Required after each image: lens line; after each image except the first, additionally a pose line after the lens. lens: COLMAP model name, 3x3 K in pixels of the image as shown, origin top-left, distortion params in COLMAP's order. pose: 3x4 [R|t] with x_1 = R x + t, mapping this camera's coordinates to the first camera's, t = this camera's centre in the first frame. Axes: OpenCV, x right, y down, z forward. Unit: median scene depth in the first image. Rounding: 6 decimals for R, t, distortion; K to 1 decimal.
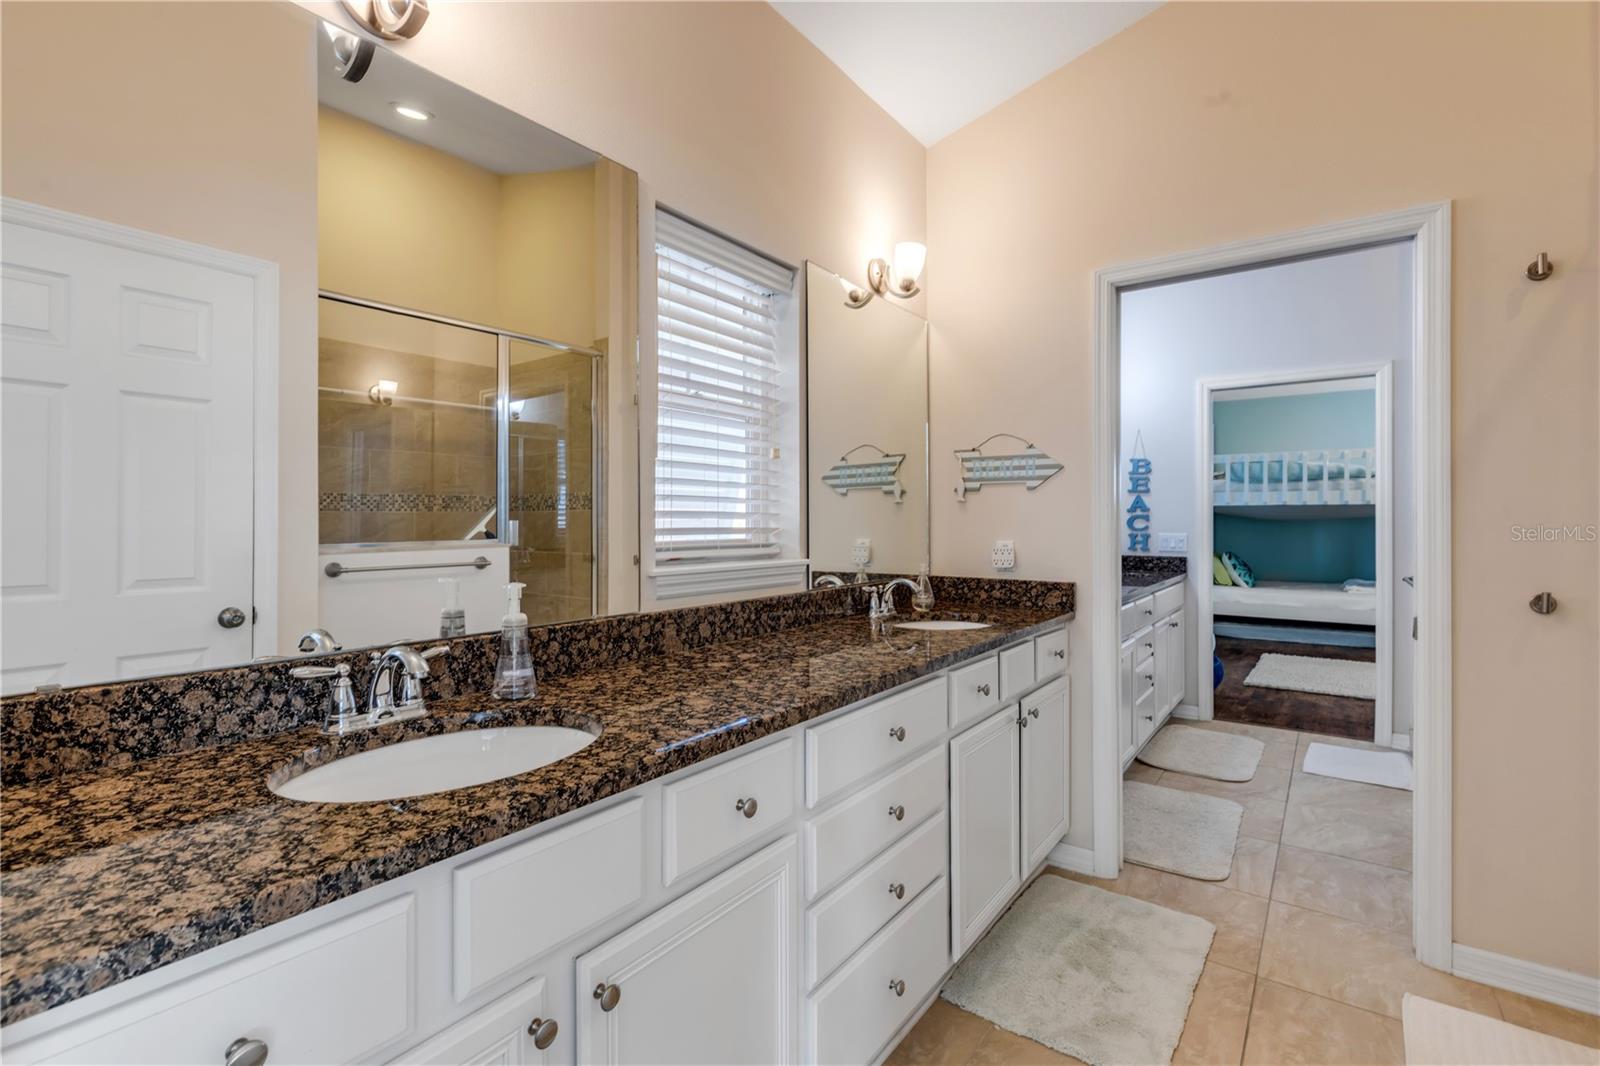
lens RADIAL K [[730.6, 0, 796.8], [0, 730.6, 521.4], [0, 0, 1]] dist [0.005246, -0.001723]
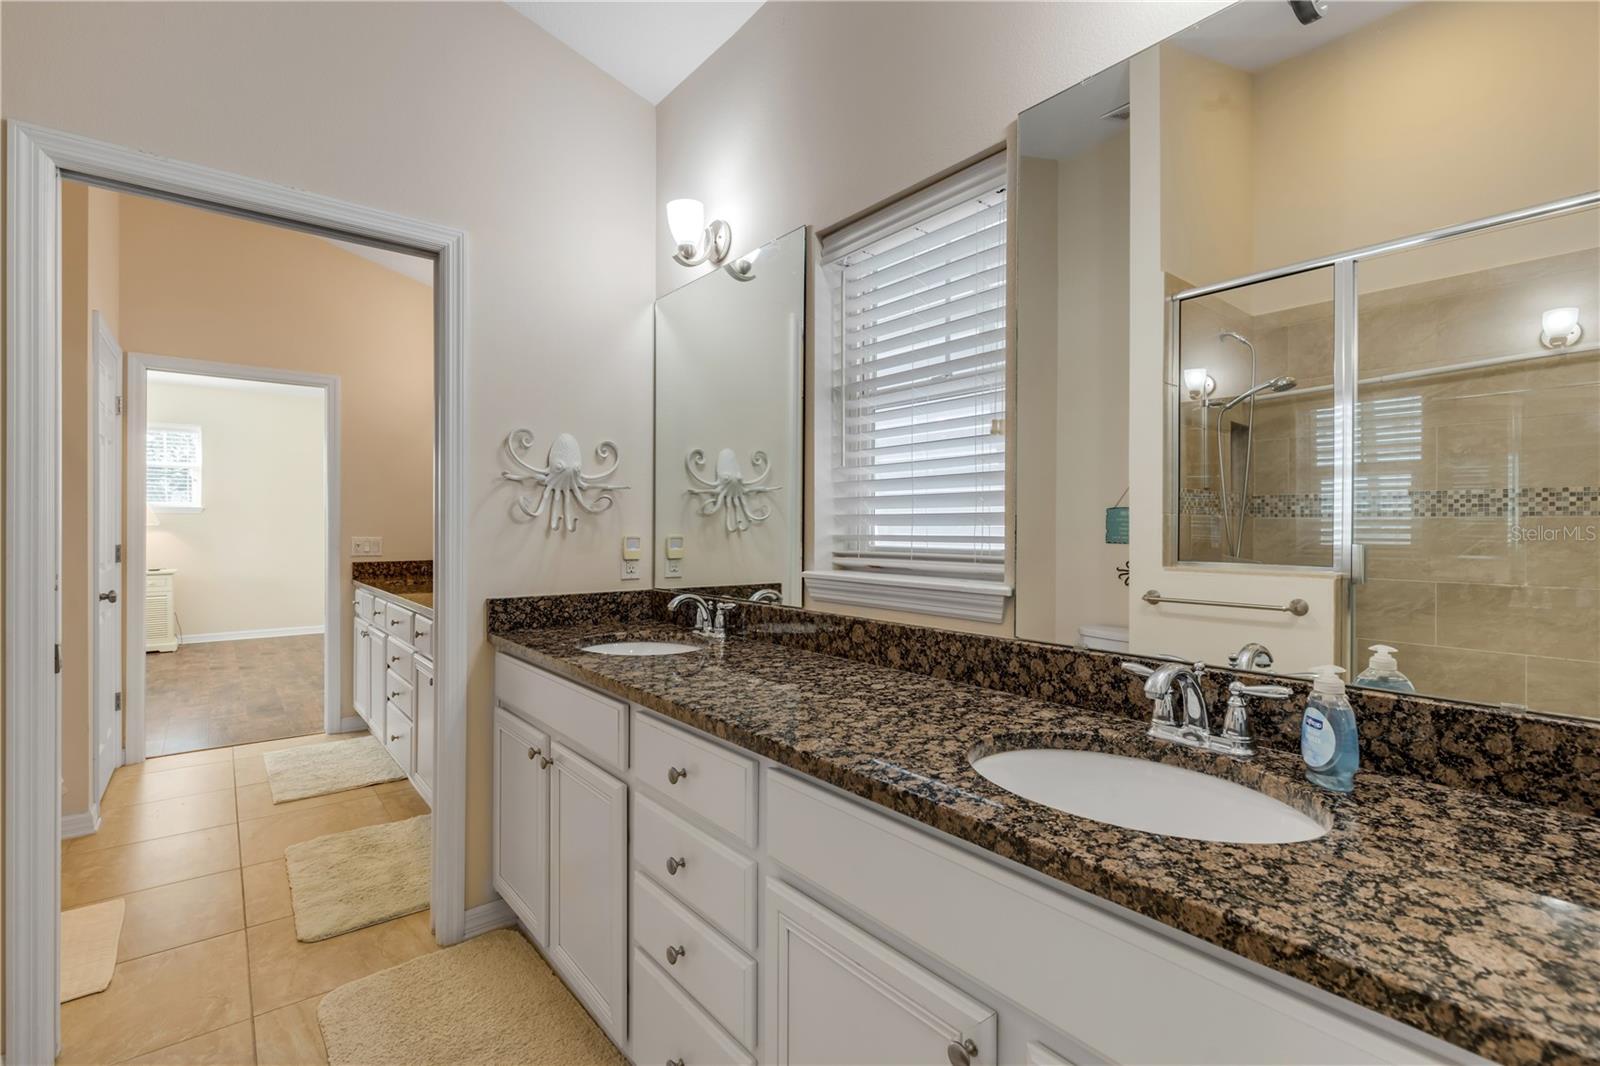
lens RADIAL K [[805.2, 0, 788.1], [0, 805.2, 535.4], [0, 0, 1]] dist [0.024996, 0.003433]
pose [[-0.311751, 0.004248, -0.950154, 2.921030], [-0.010019, 0.999920, 0.007757, 0.009578], [0.950111, 0.011938, -0.311683, 4.076715]]
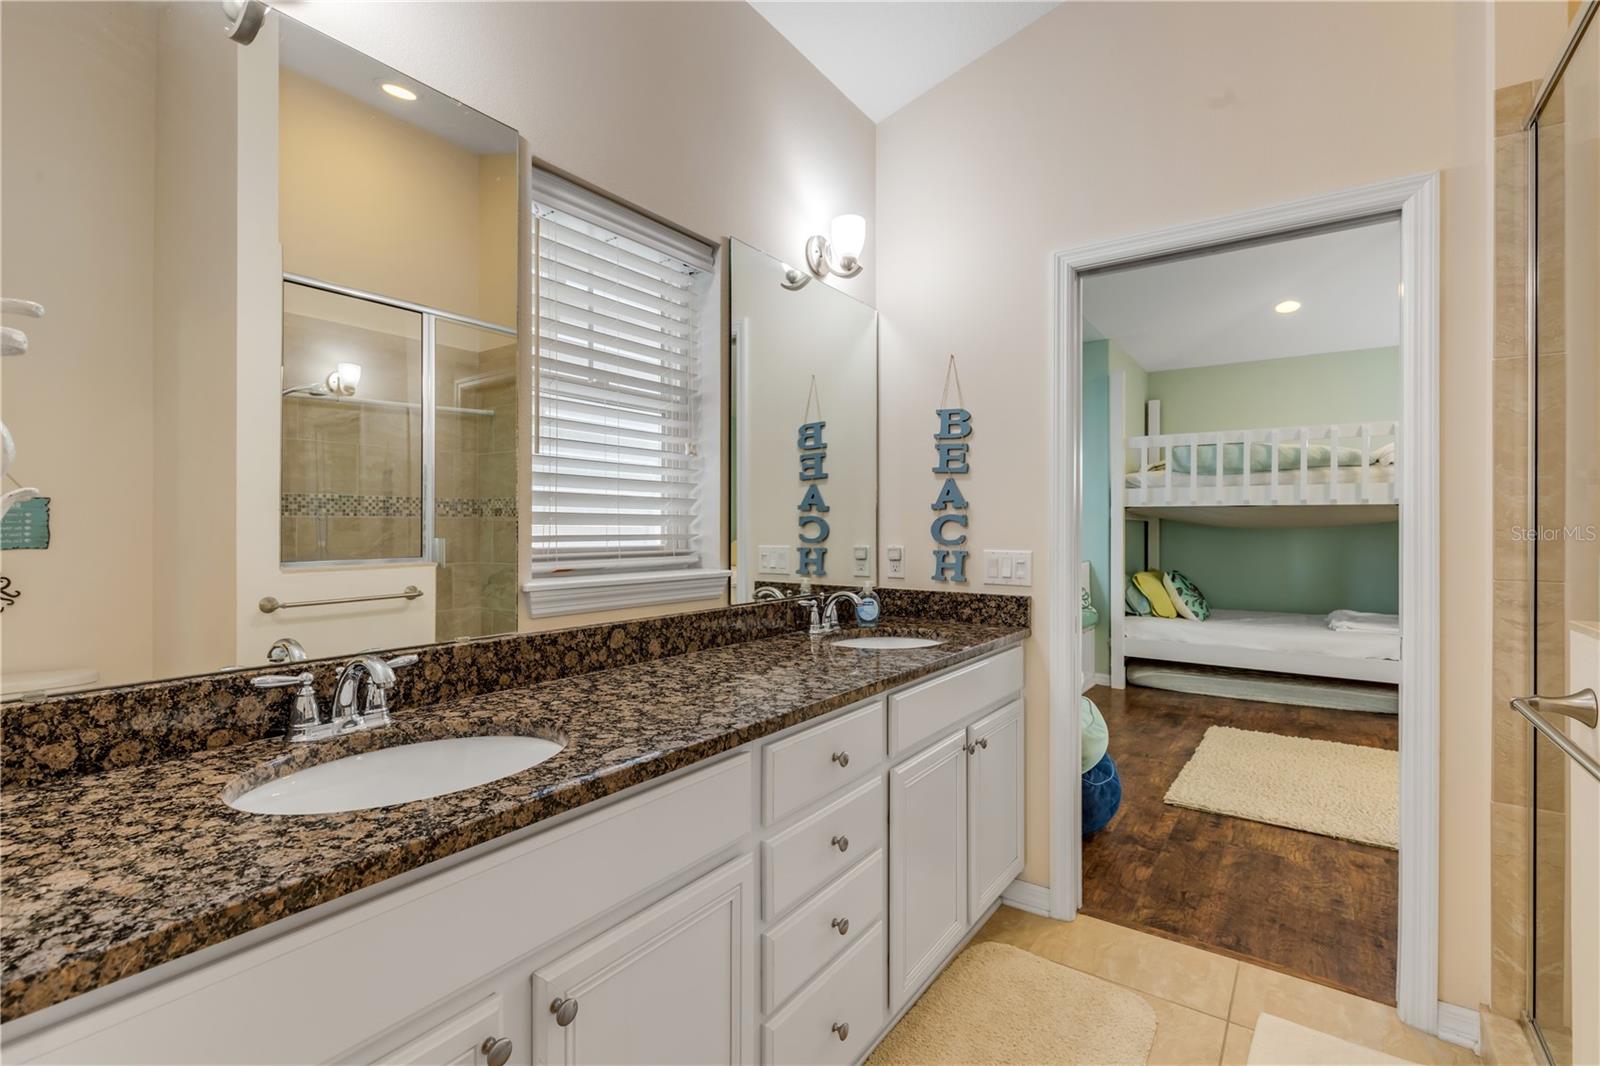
lens RADIAL K [[730.6, 0, 783.5], [0, 730.6, 534.6], [0, 0, 1]] dist [0.005246, -0.001723]
pose [[0.999987, 0.002866, 0.004244, 0.072339], [-0.002902, 0.999959, 0.008542, 0.000207], [-0.004219, -0.008554, 0.999955, 0.098598]]
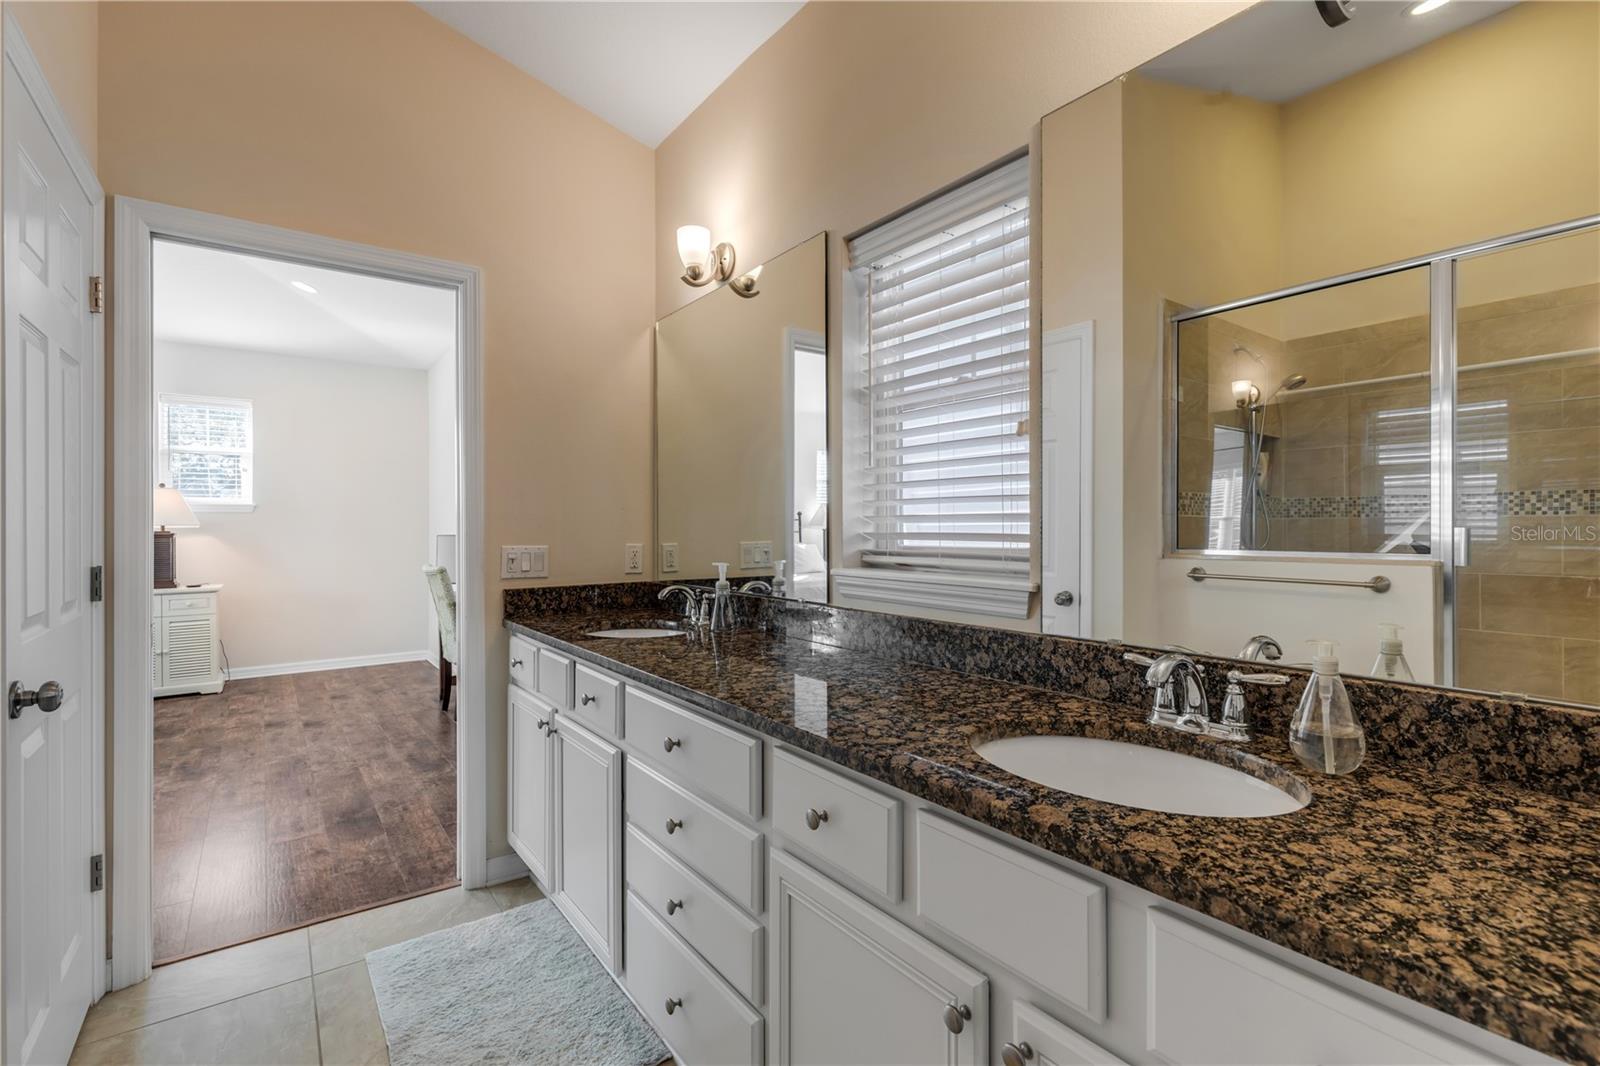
lens RADIAL K [[730.6, 0, 768.5], [0, 730.6, 535.0], [0, 0, 1]] dist [0.005246, -0.001723]
pose [[-0.322337, 0.008466, -0.946587, 2.723086], [-0.003155, 0.999945, 0.010018, 0.010210], [0.946620, 0.006216, -0.322293, 3.808323]]
